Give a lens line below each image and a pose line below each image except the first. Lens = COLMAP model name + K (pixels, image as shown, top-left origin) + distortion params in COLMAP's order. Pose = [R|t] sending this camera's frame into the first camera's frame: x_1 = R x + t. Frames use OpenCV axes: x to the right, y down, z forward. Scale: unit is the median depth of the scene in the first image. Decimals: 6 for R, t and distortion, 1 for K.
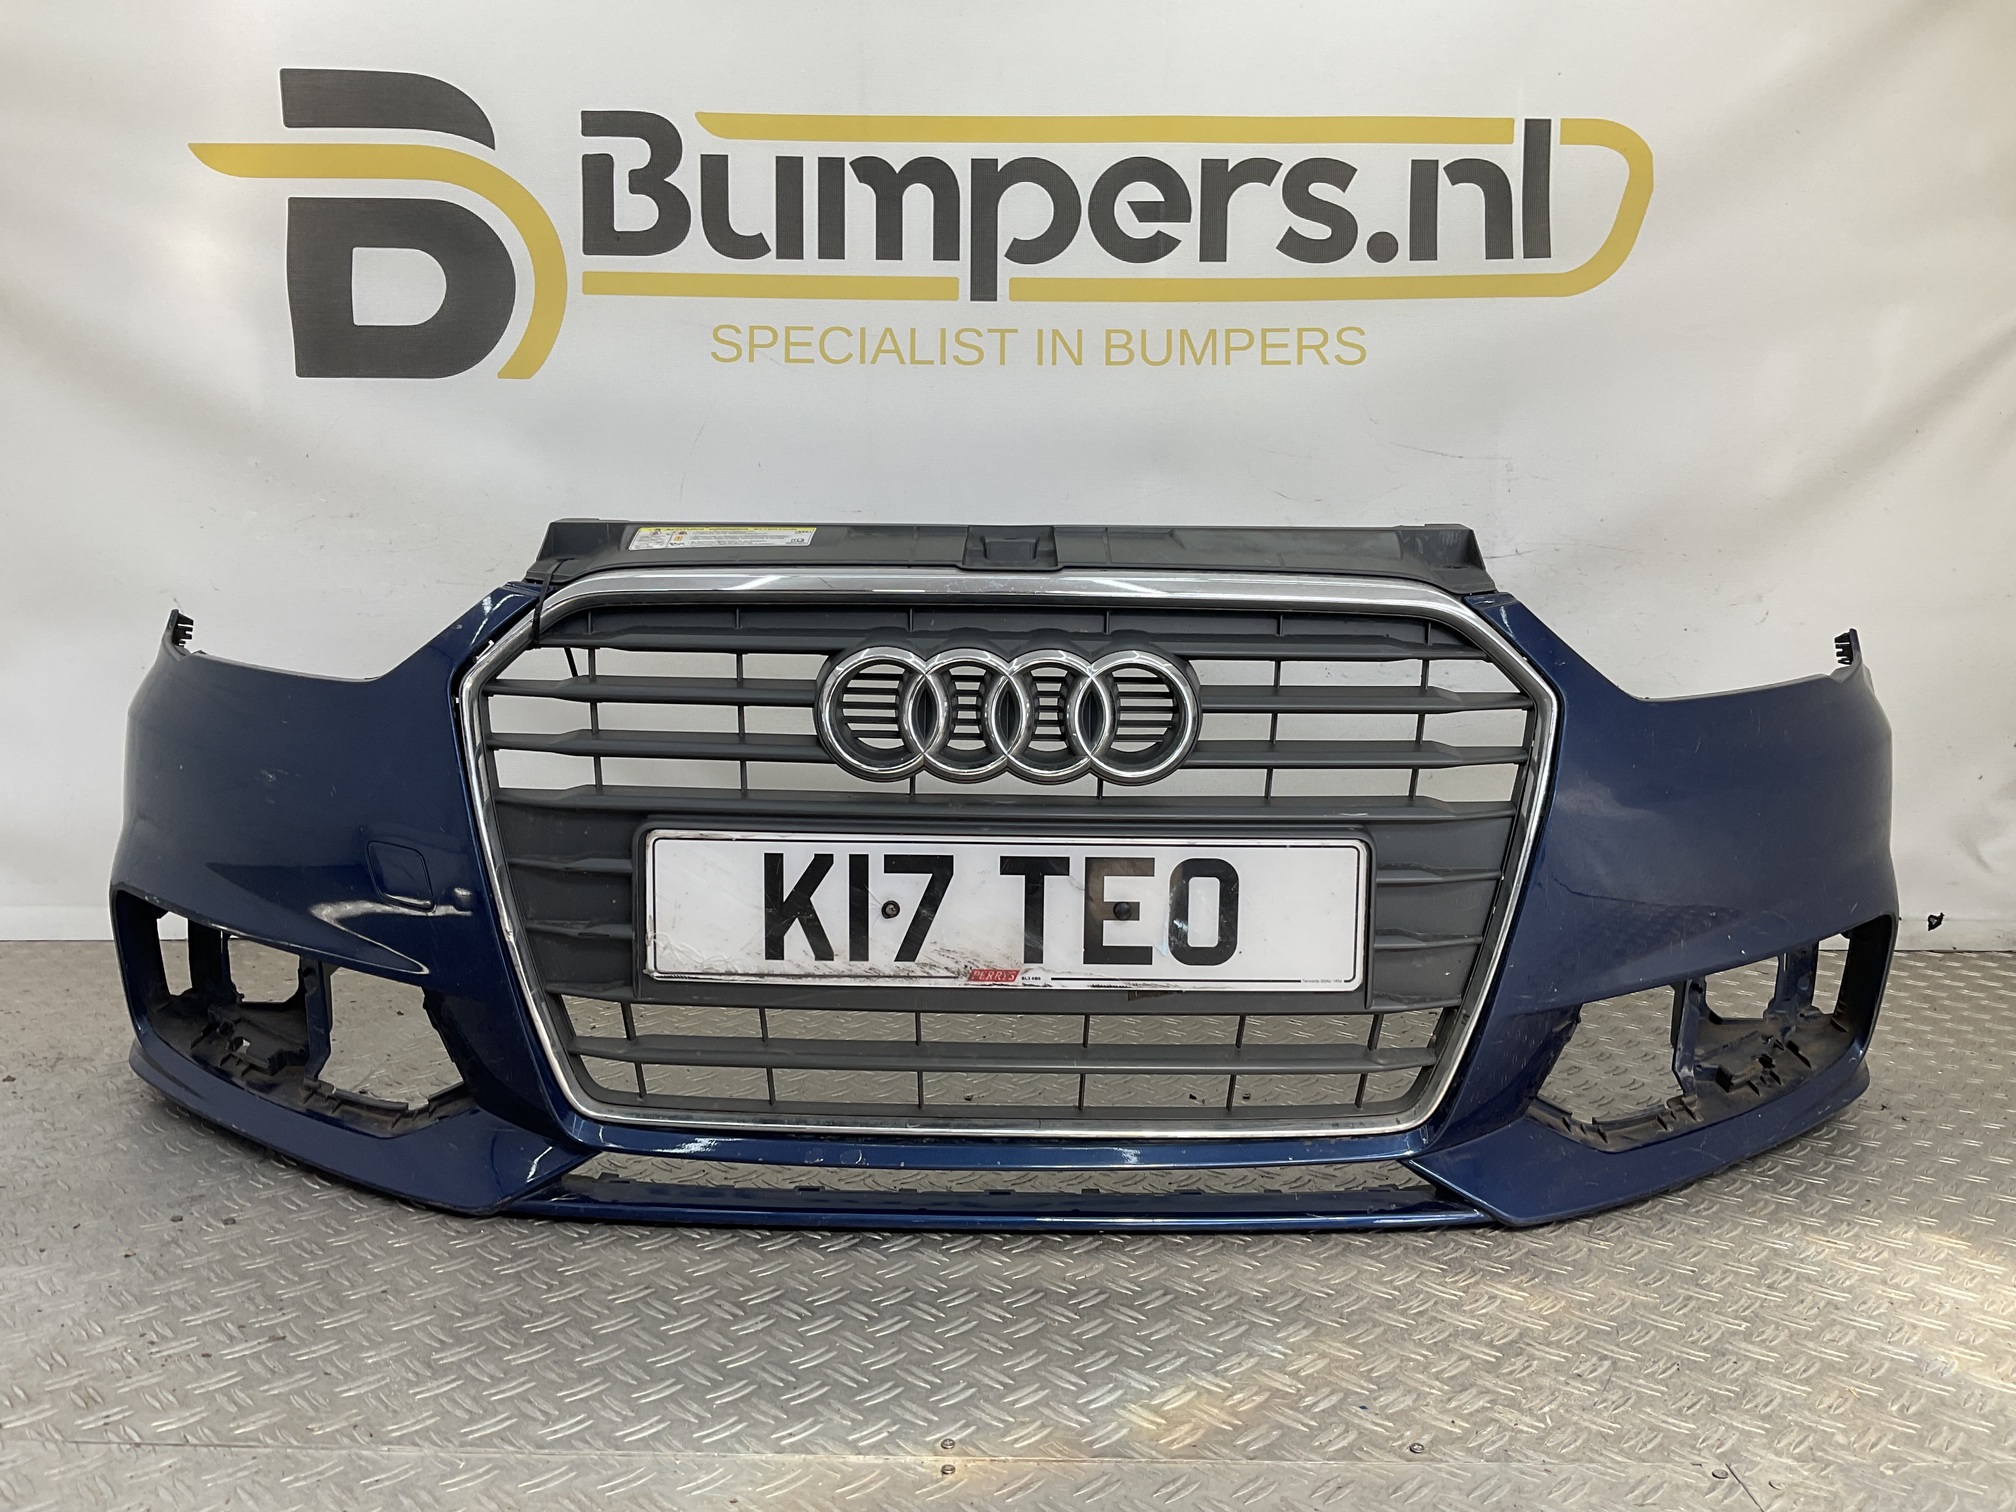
lens RADIAL K [[1661.8, 0, 1008.0], [0, 1661.8, 756.0], [0, 0, 1]] dist [0.126338, -0.278285]
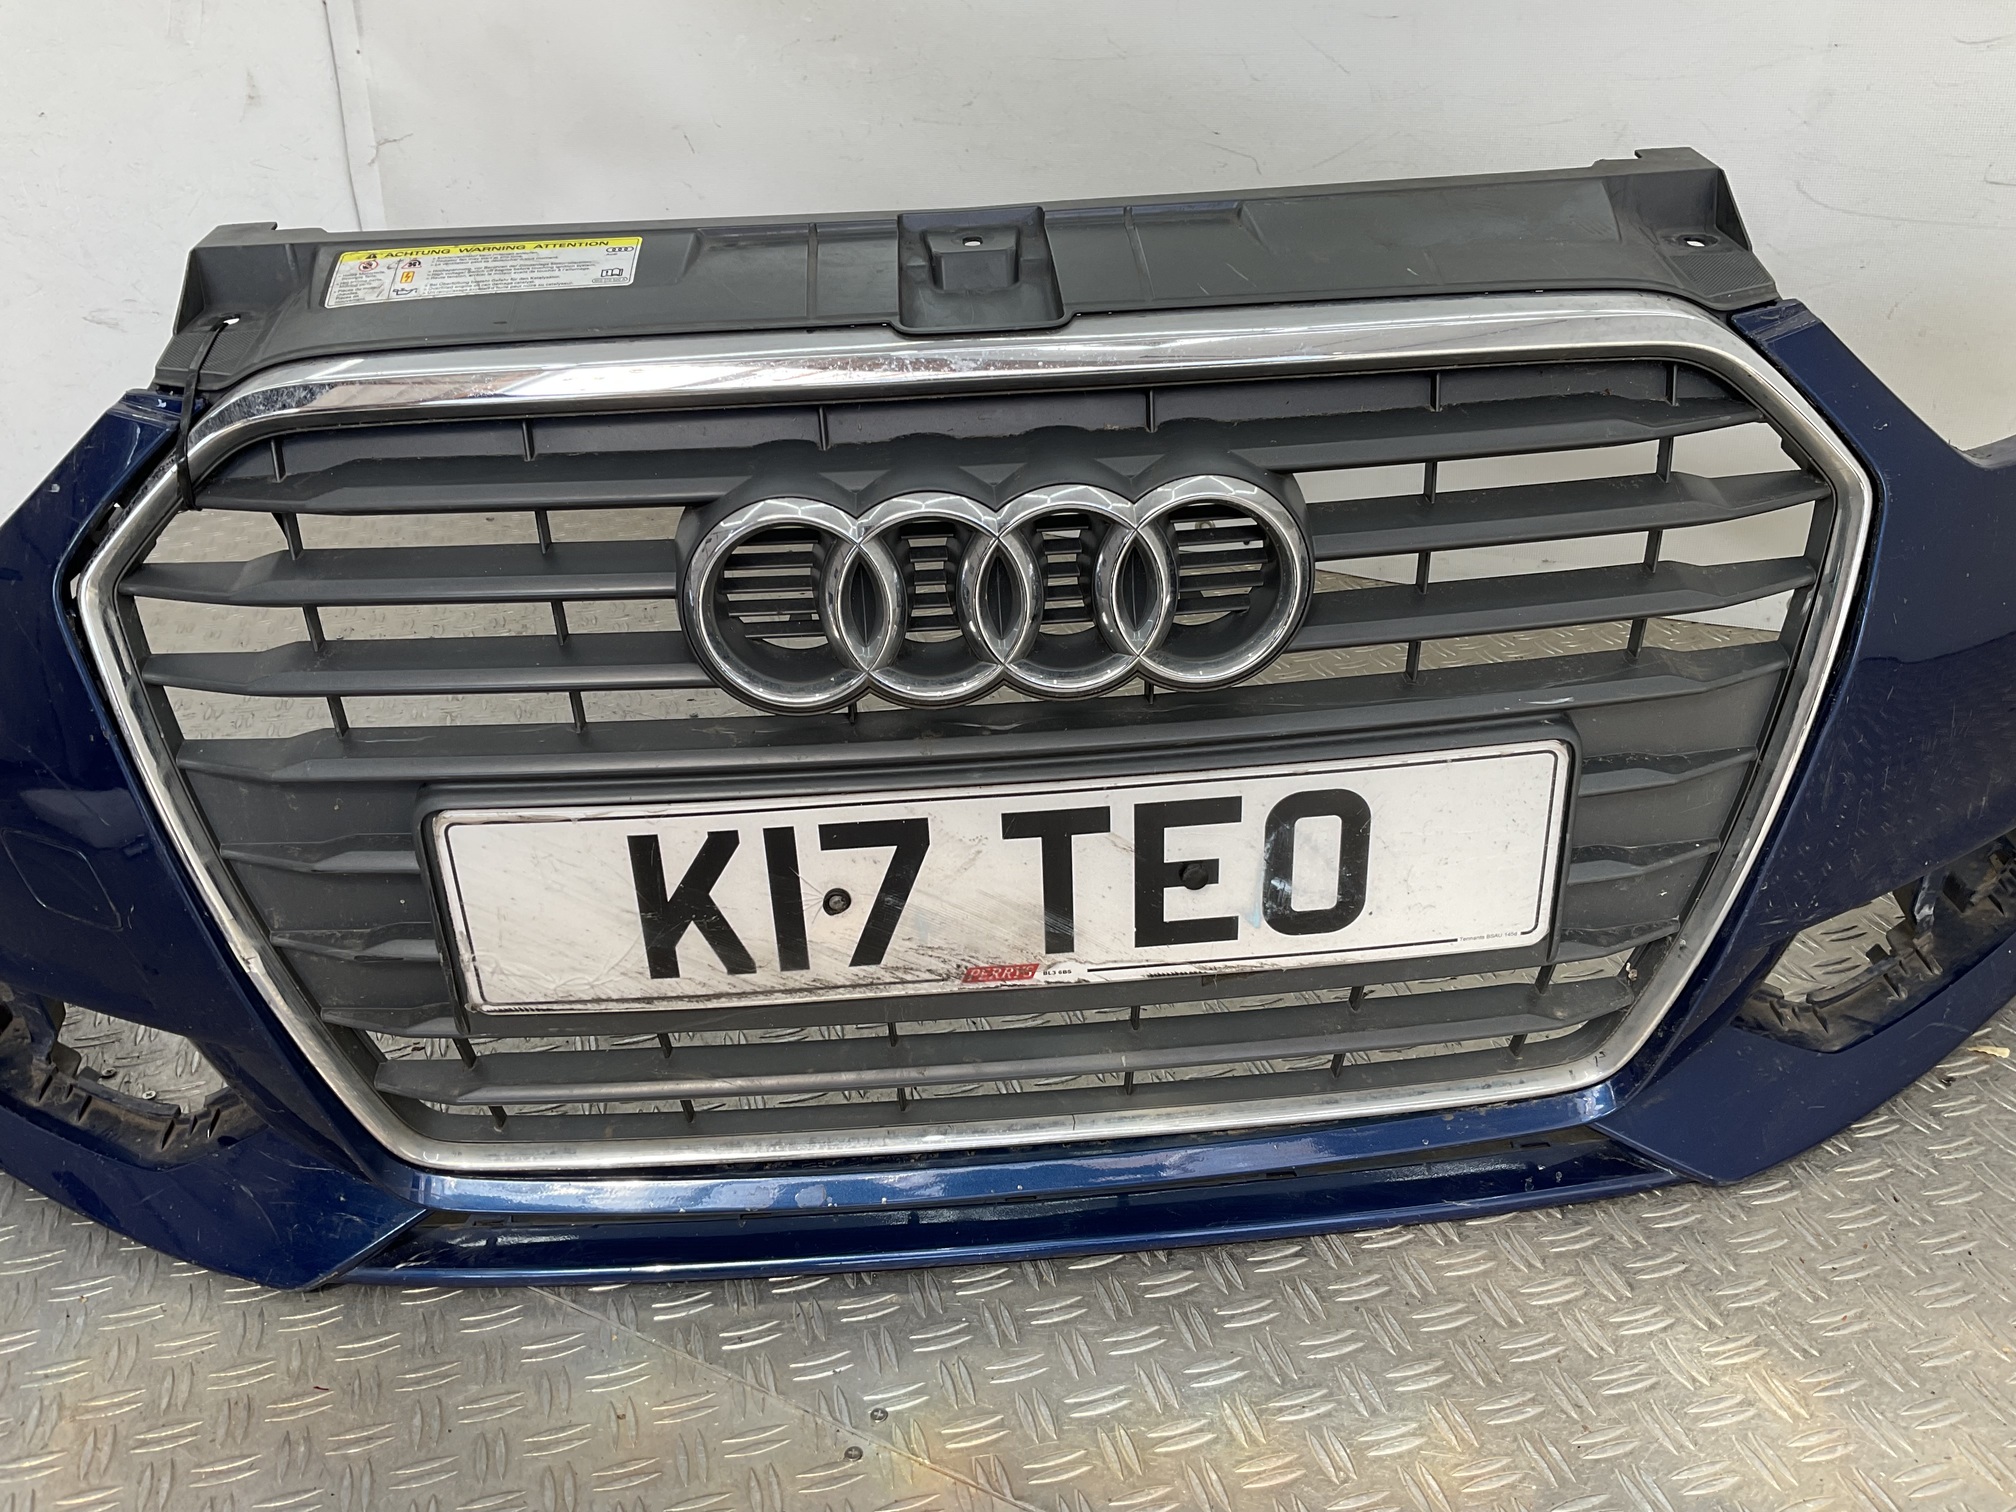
lens RADIAL K [[1661.8, 0, 1008.0], [0, 1661.8, 756.0], [0, 0, 1]] dist [0.126338, -0.278285]
pose [[0.996546, -0.075337, 0.034940, -0.022279], [0.058686, 0.936554, 0.345575, -0.176919], [-0.058758, -0.342331, 0.937741, 0.403305]]
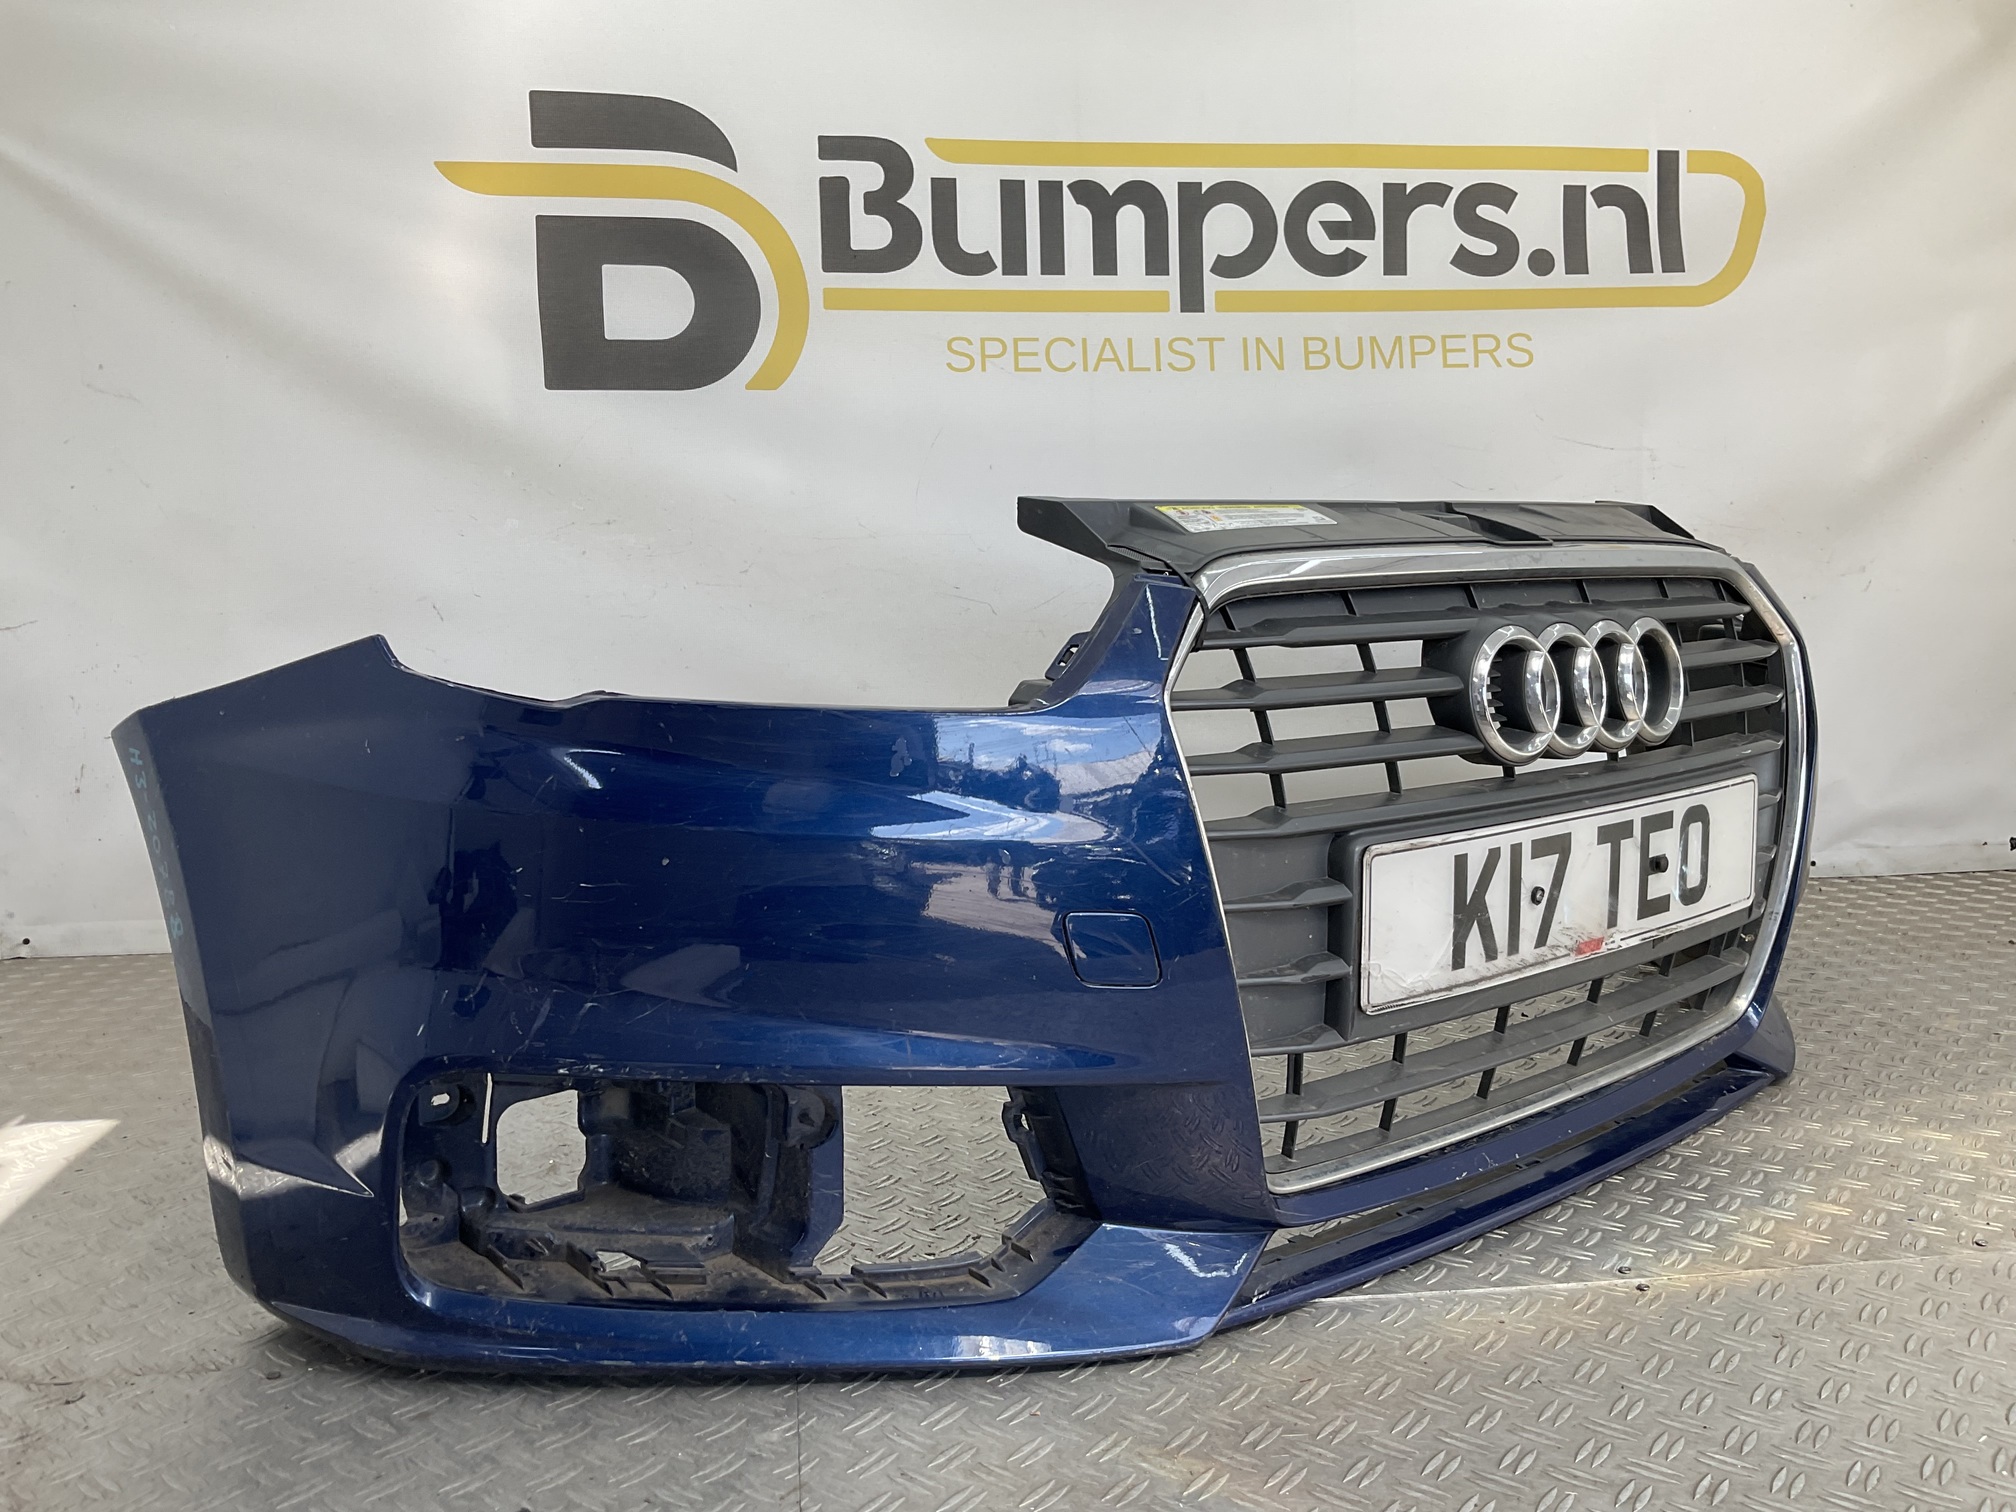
lens RADIAL K [[1641.1, 0, 1009.8], [0, 1641.1, 692.0], [0, 0, 1]] dist [0.086339, -0.264805]
pose [[0.768783, -0.073742, 0.635244, -0.897080], [0.088585, 0.996033, 0.008417, -0.060820], [-0.633344, 0.049802, 0.772266, 0.437225]]
